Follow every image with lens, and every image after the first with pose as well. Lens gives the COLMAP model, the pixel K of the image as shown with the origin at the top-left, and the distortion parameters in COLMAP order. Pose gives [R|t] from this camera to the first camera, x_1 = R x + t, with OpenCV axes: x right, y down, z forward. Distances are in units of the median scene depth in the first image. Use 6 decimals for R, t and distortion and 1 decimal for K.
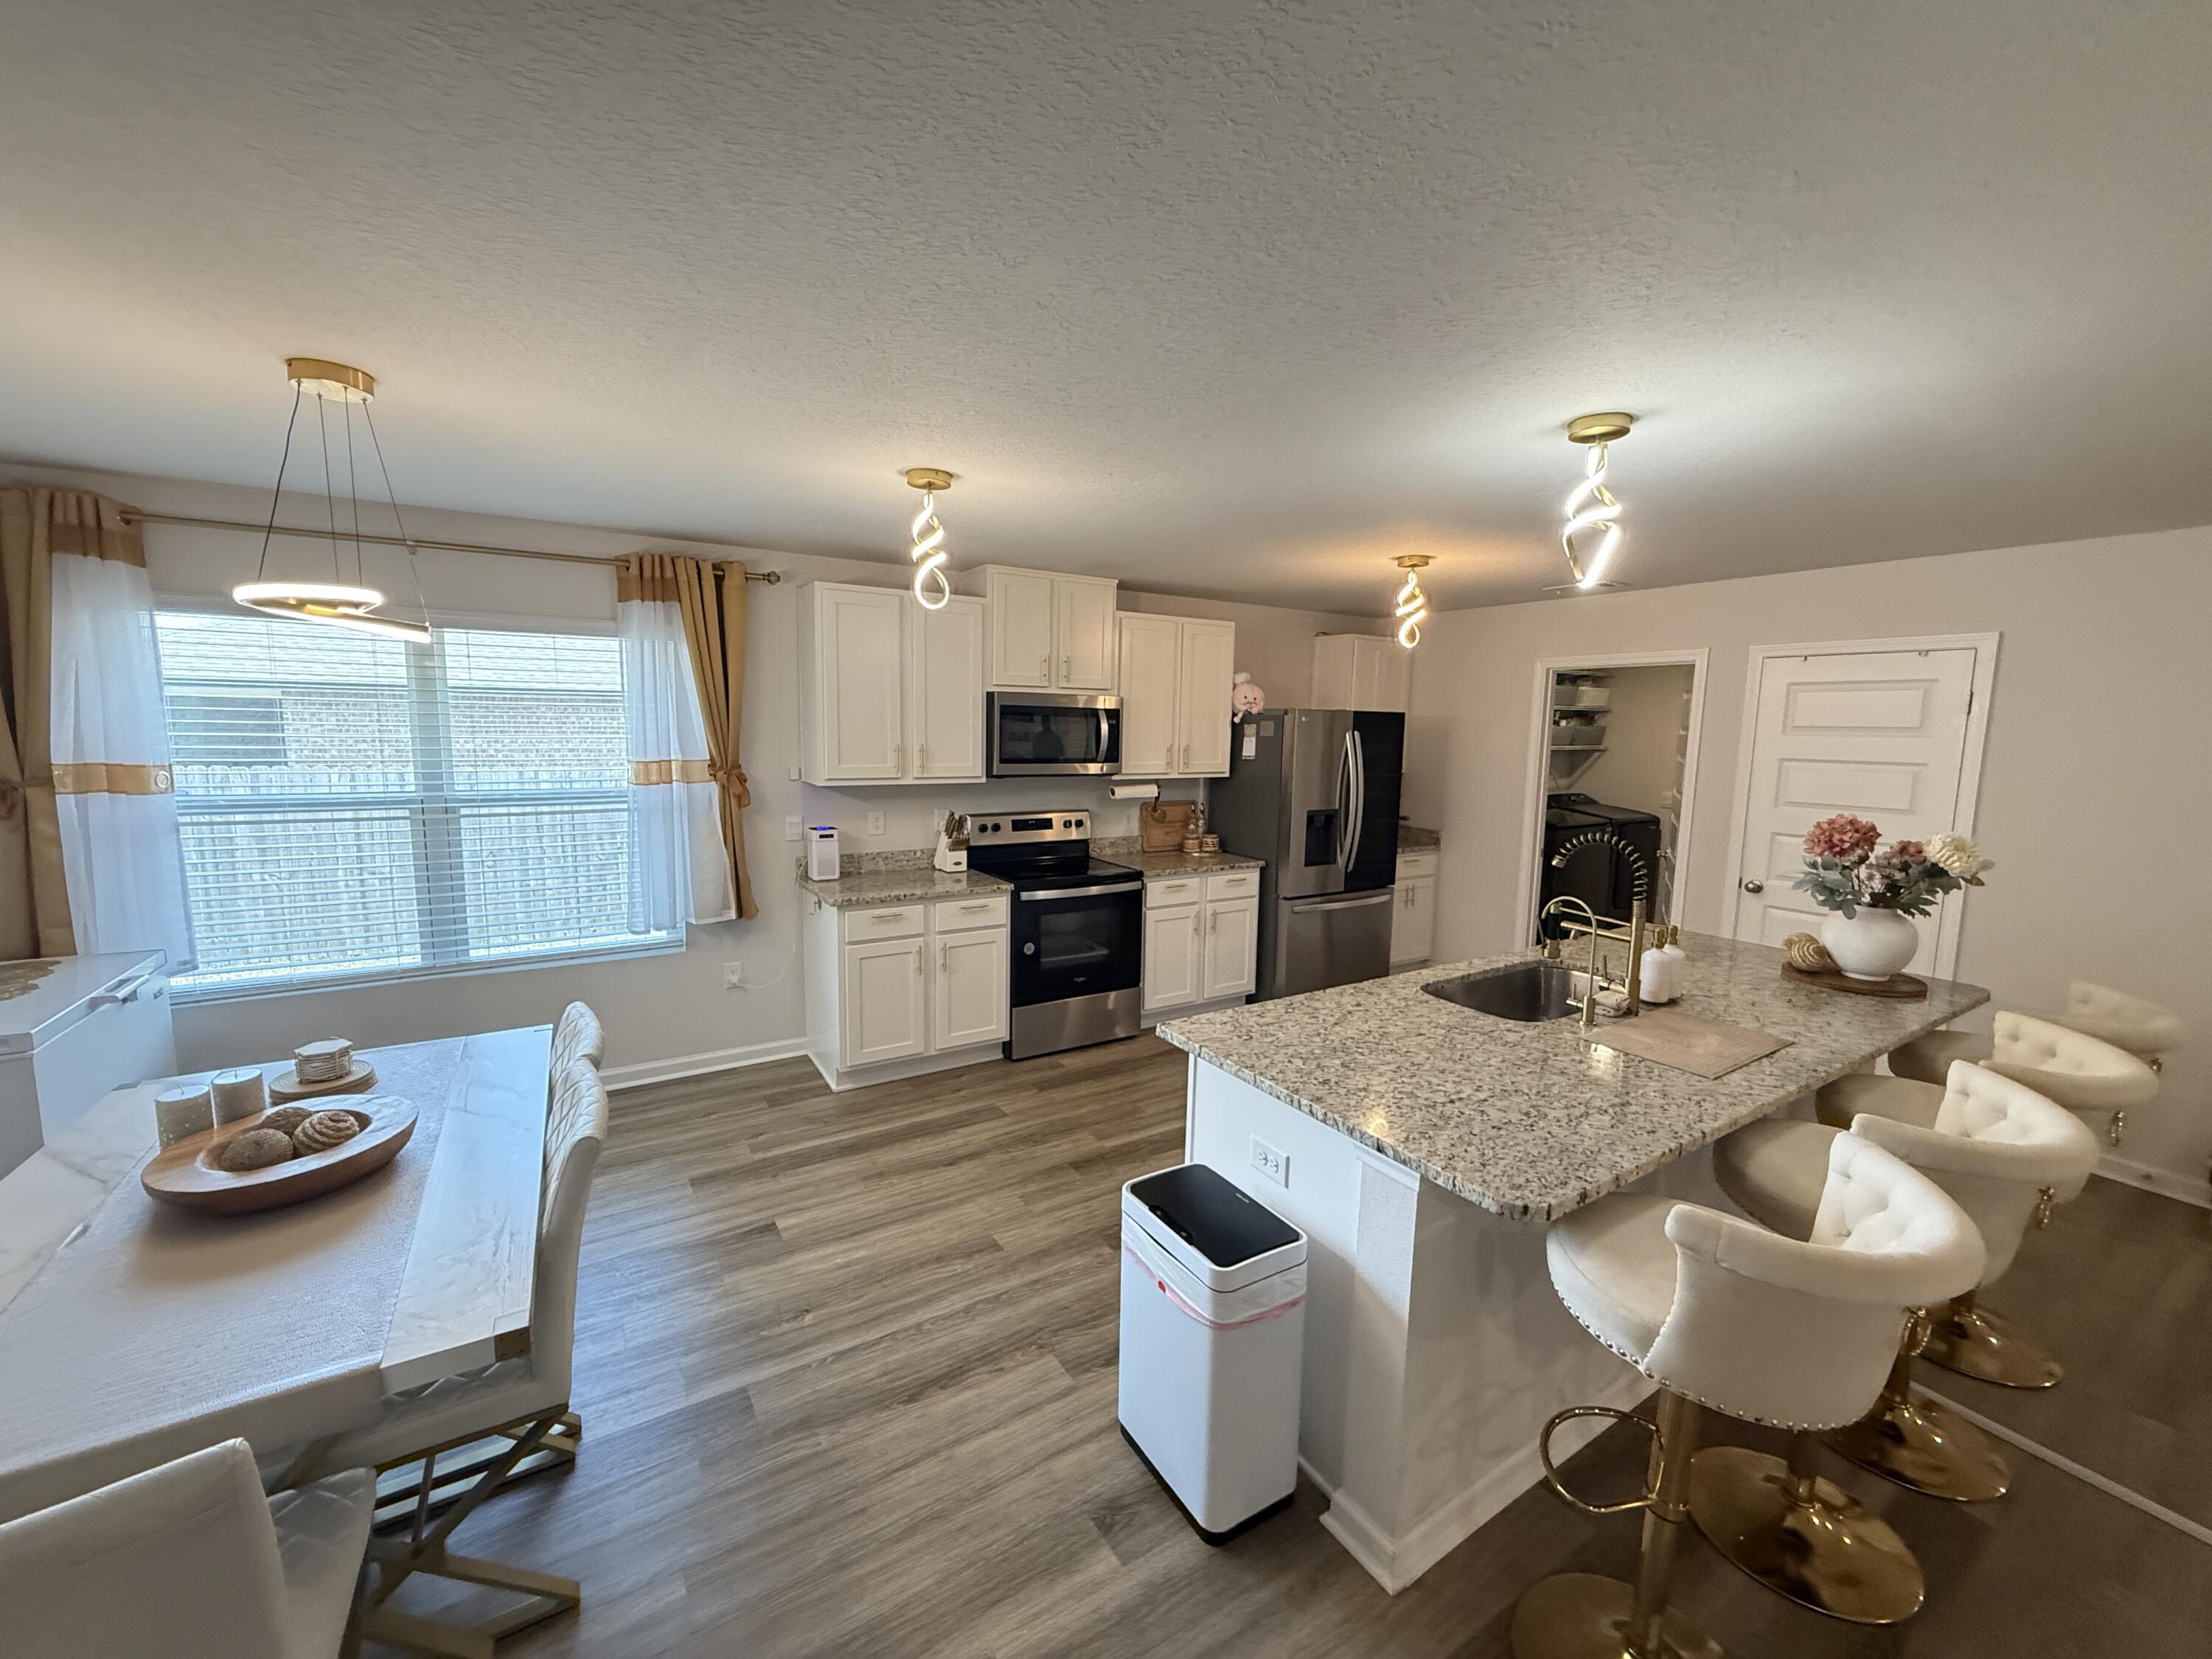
lens RADIAL K [[878.6, 0, 1102.1], [0, 878.6, 827.6], [0, 0, 1]] dist [0.000196, 0.000146]
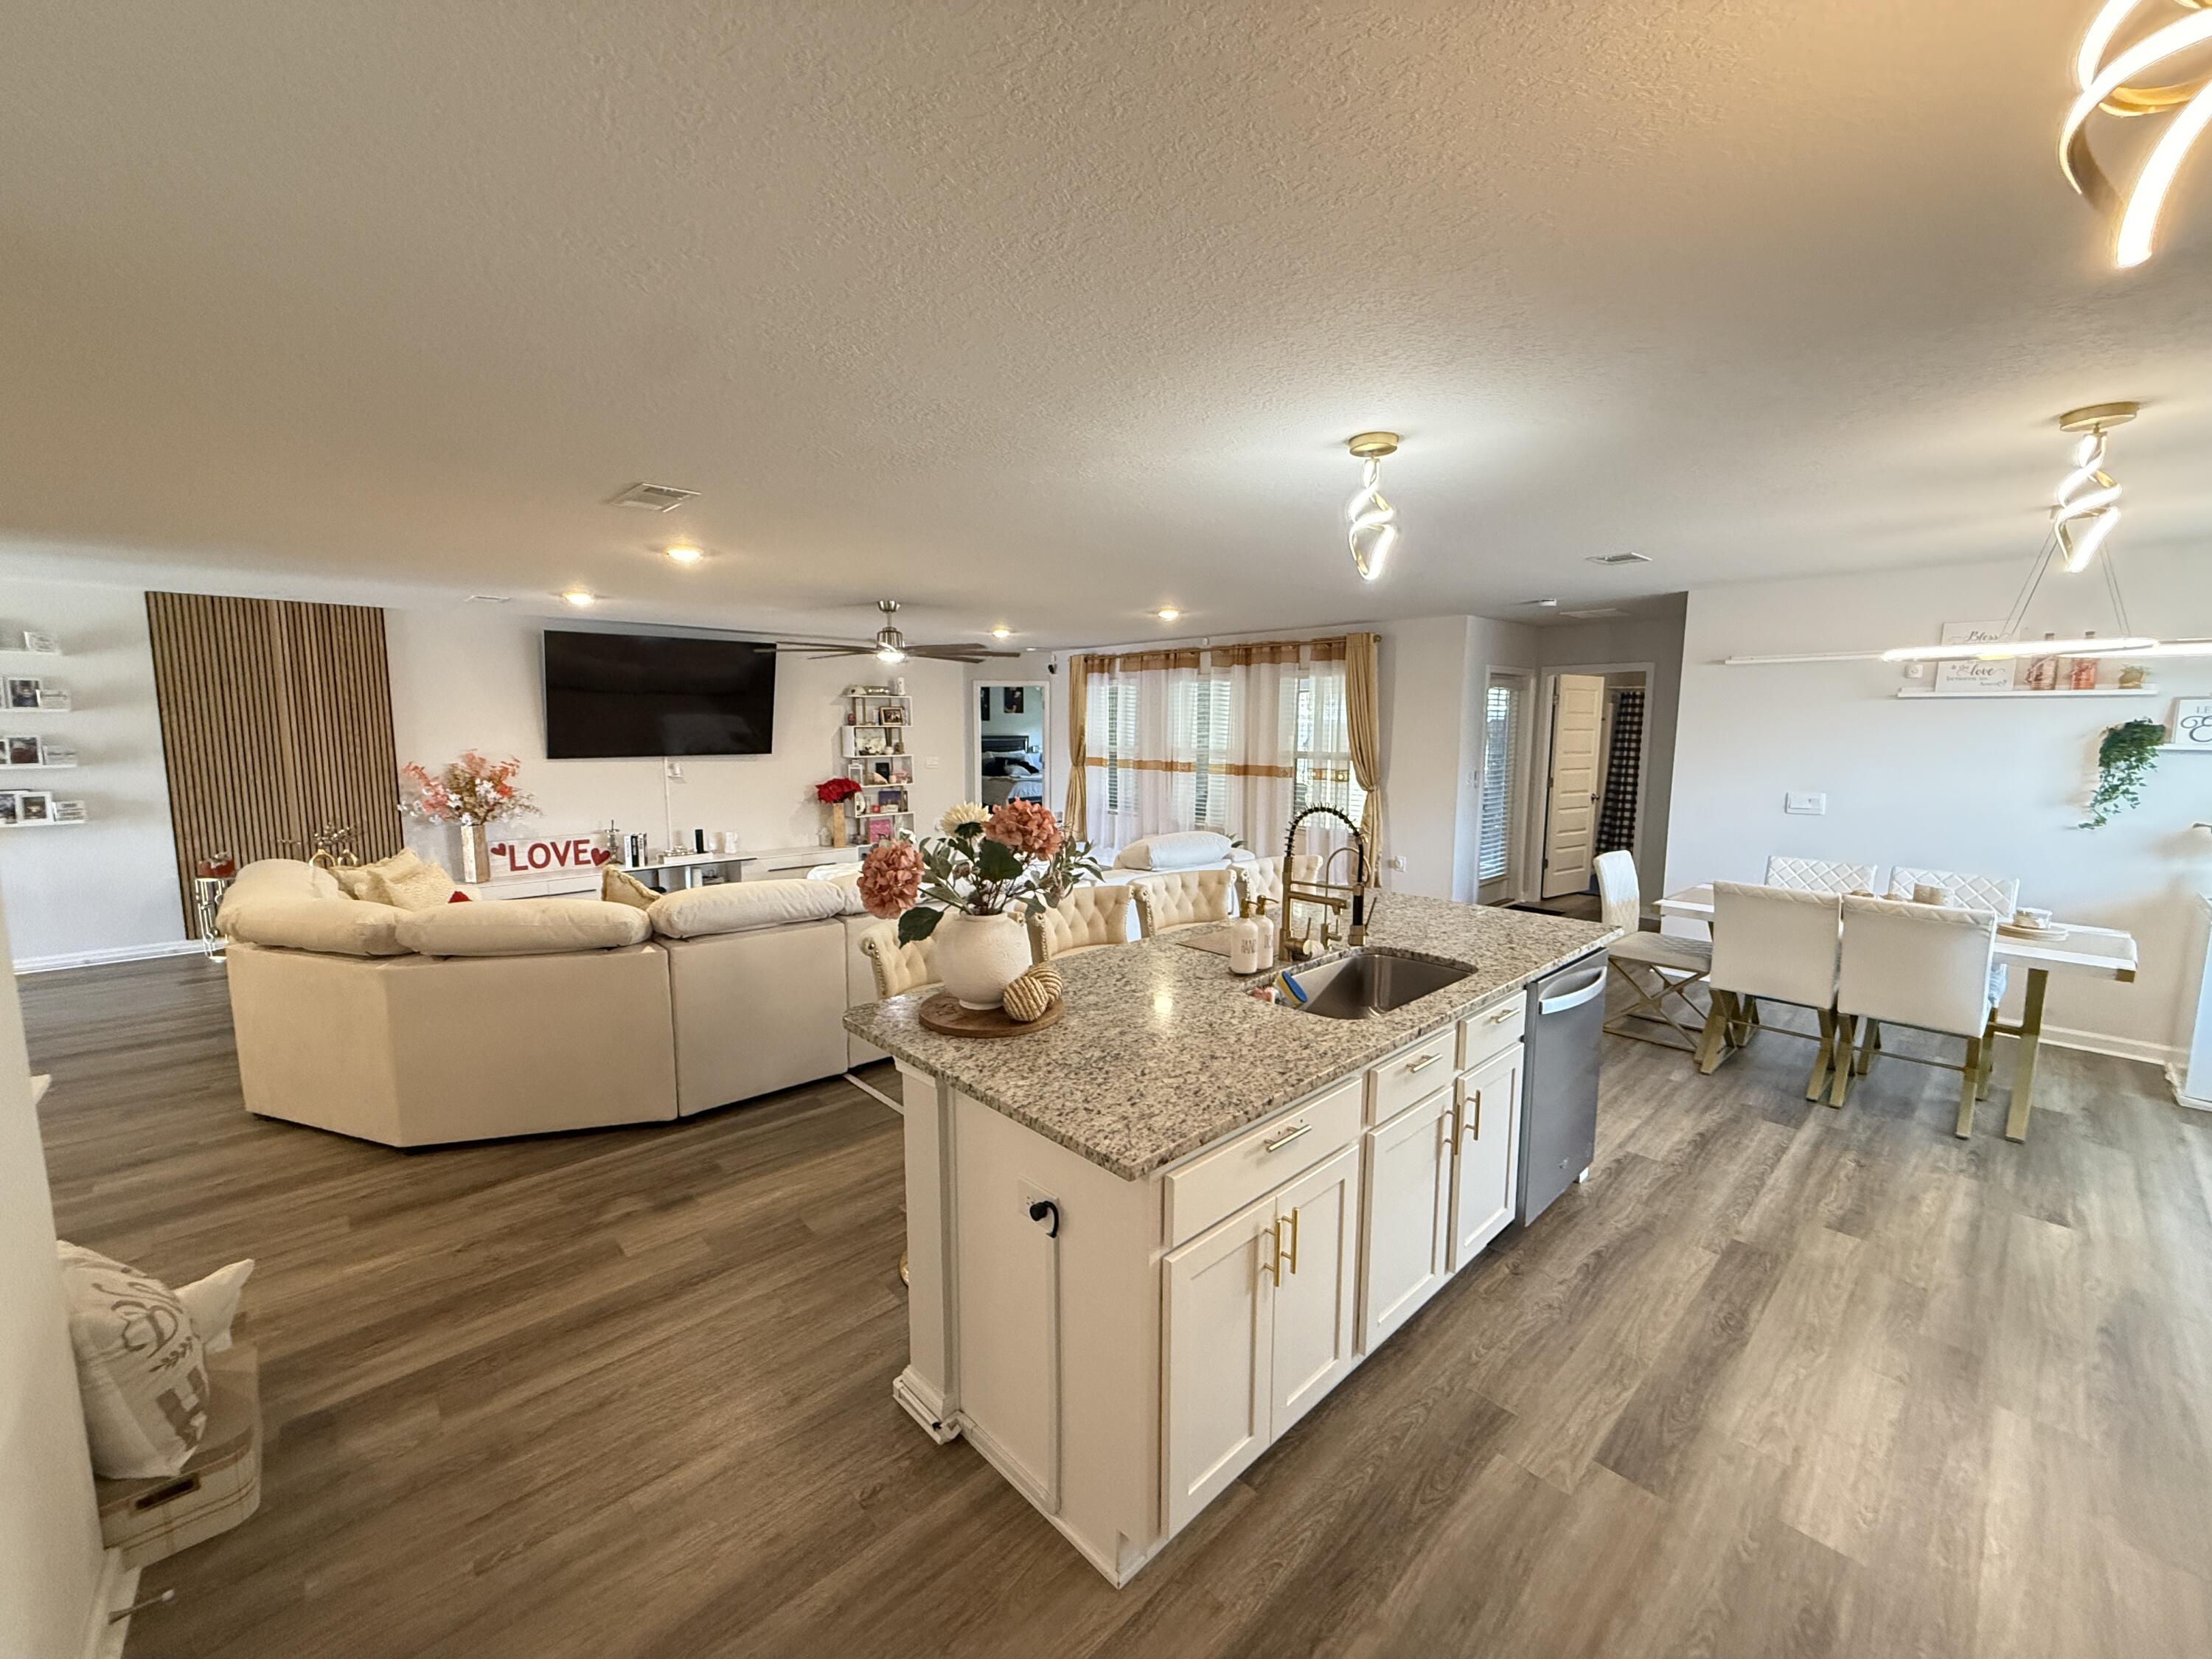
lens RADIAL K [[878.6, 0, 1103.3], [0, 878.6, 830.2], [0, 0, 1]] dist [0.000196, 0.000146]
pose [[-0.981372, 0.003687, -0.192082, 0.673248], [-0.042104, 0.971383, 0.233758, -0.123730], [0.187447, 0.237491, -0.953133, 1.278000]]
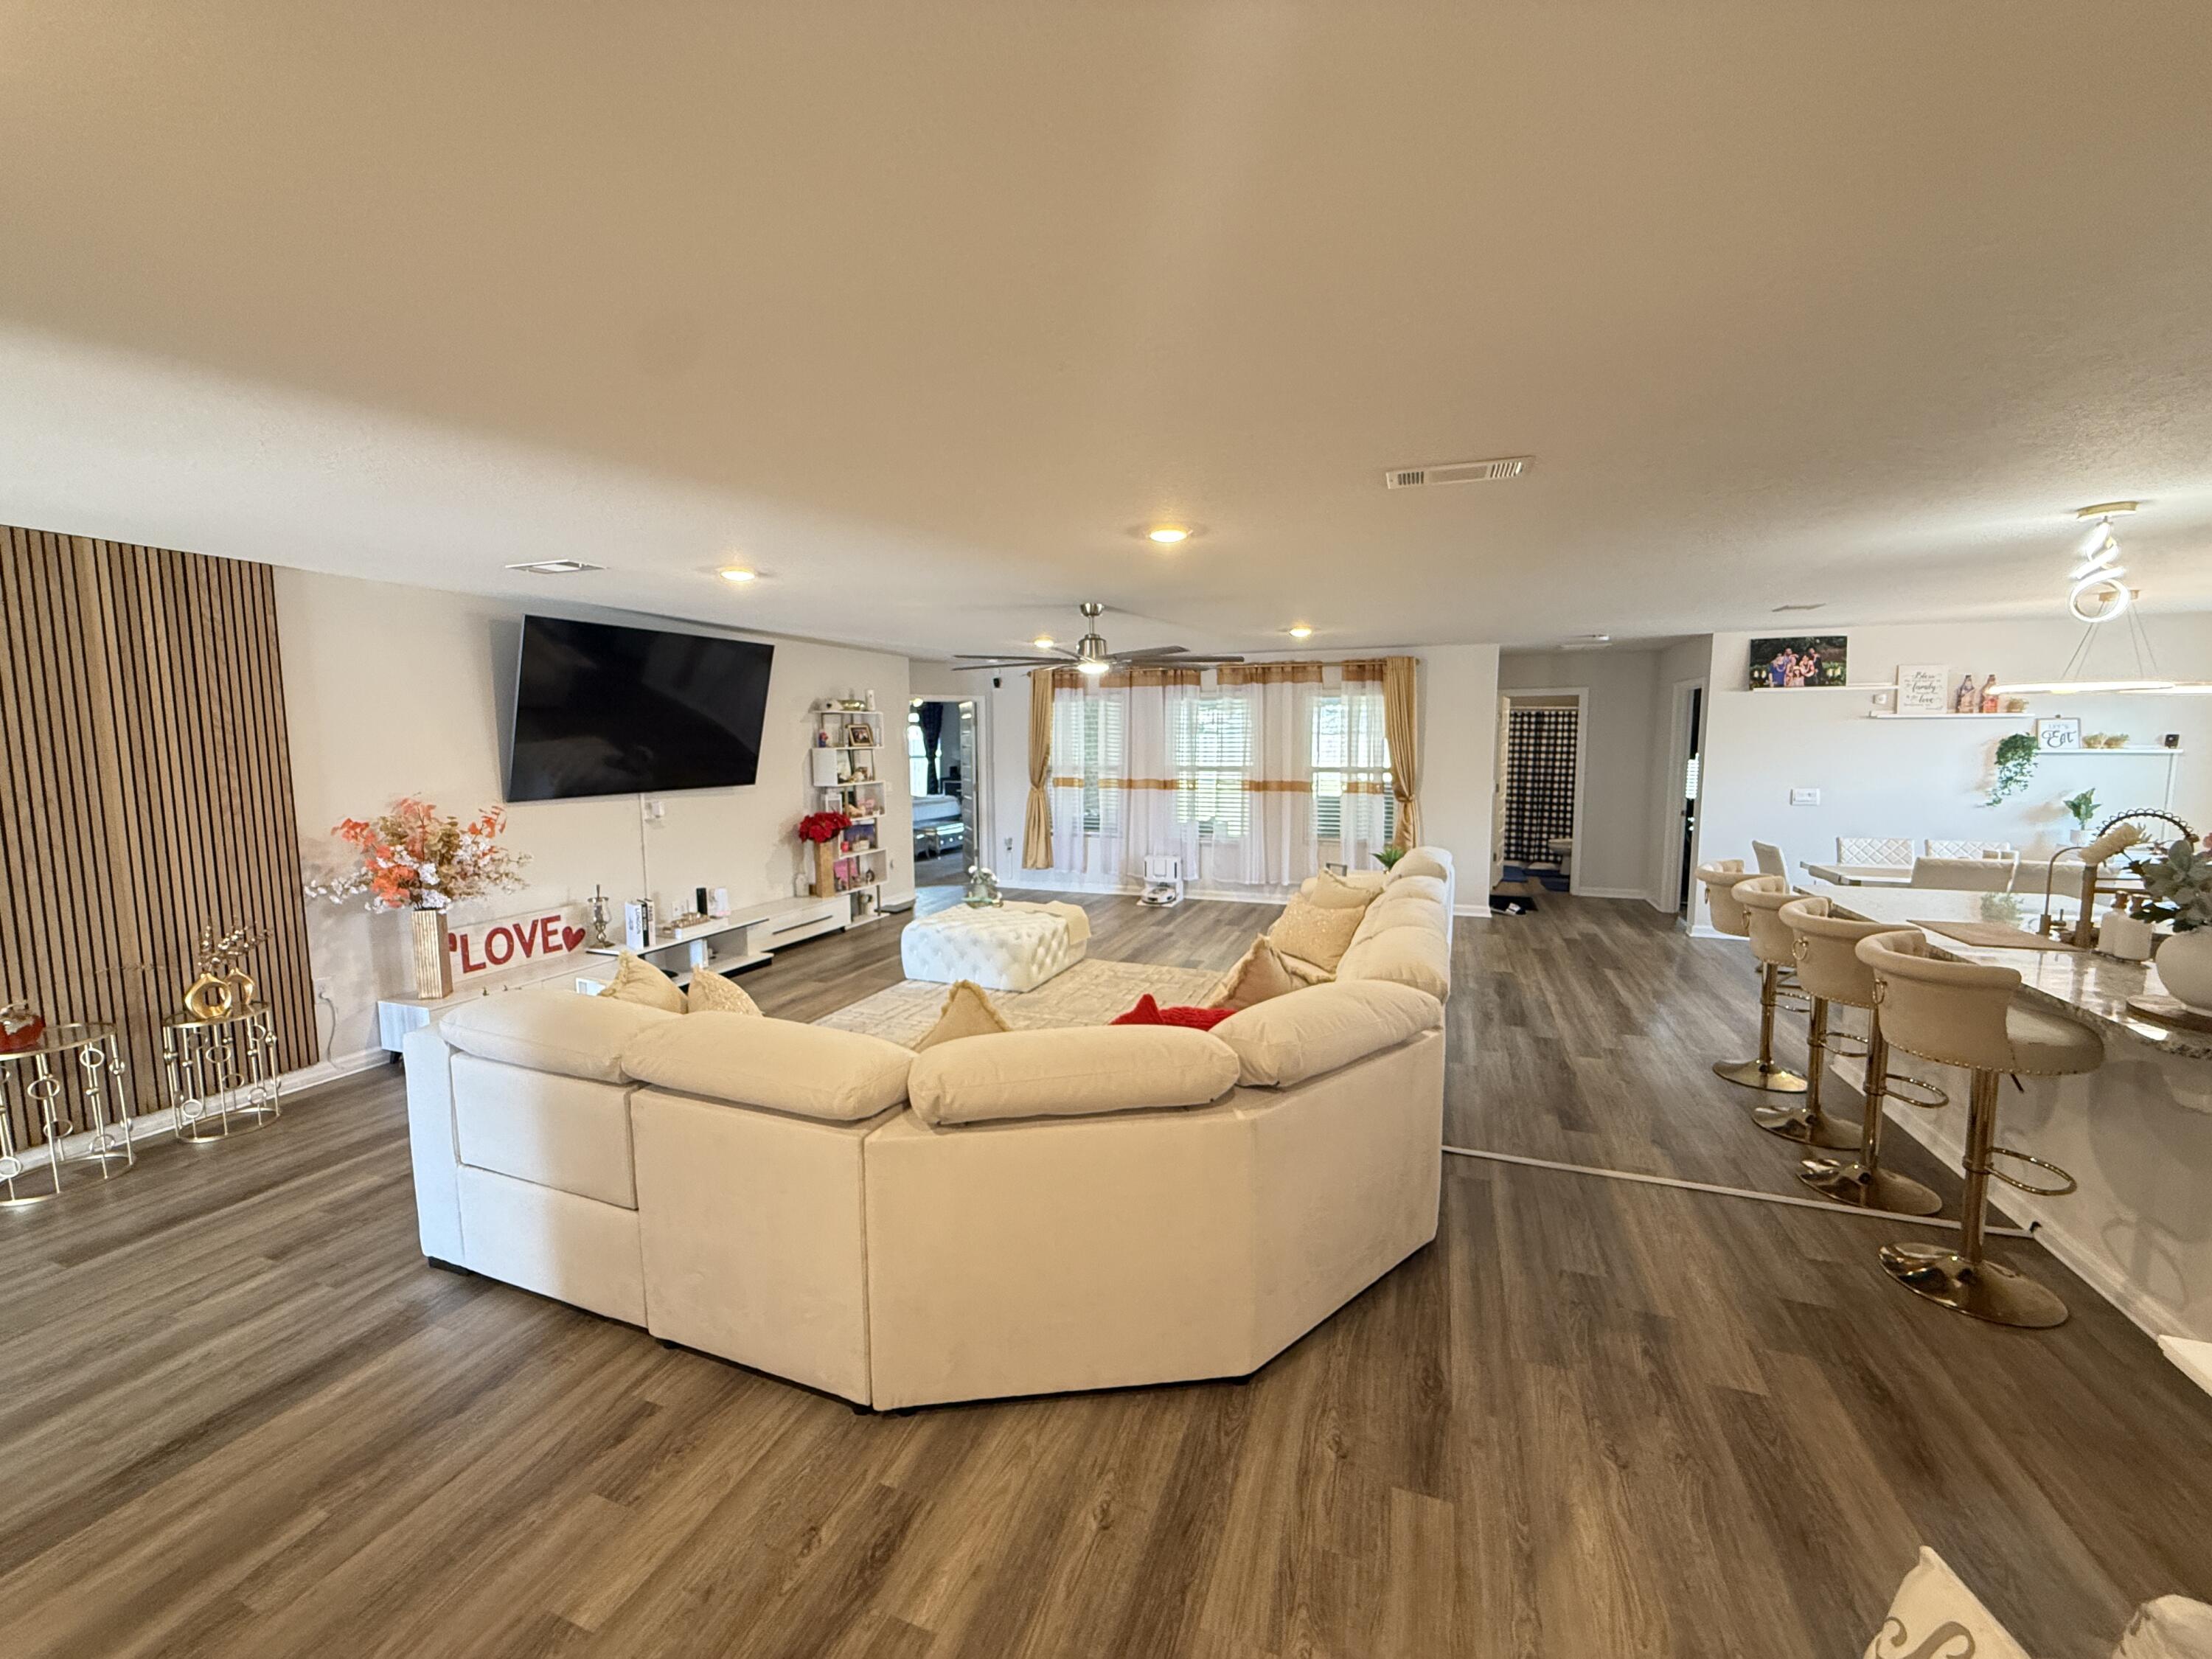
lens RADIAL K [[878.6, 0, 1102.1], [0, 878.6, 832.2], [0, 0, 1]] dist [0.000196, 0.000146]
pose [[-0.797220, 0.052812, -0.601374, 1.604547], [-0.079678, 0.978246, 0.191536, -0.051309], [0.598408, 0.200612, -0.775669, 0.722572]]
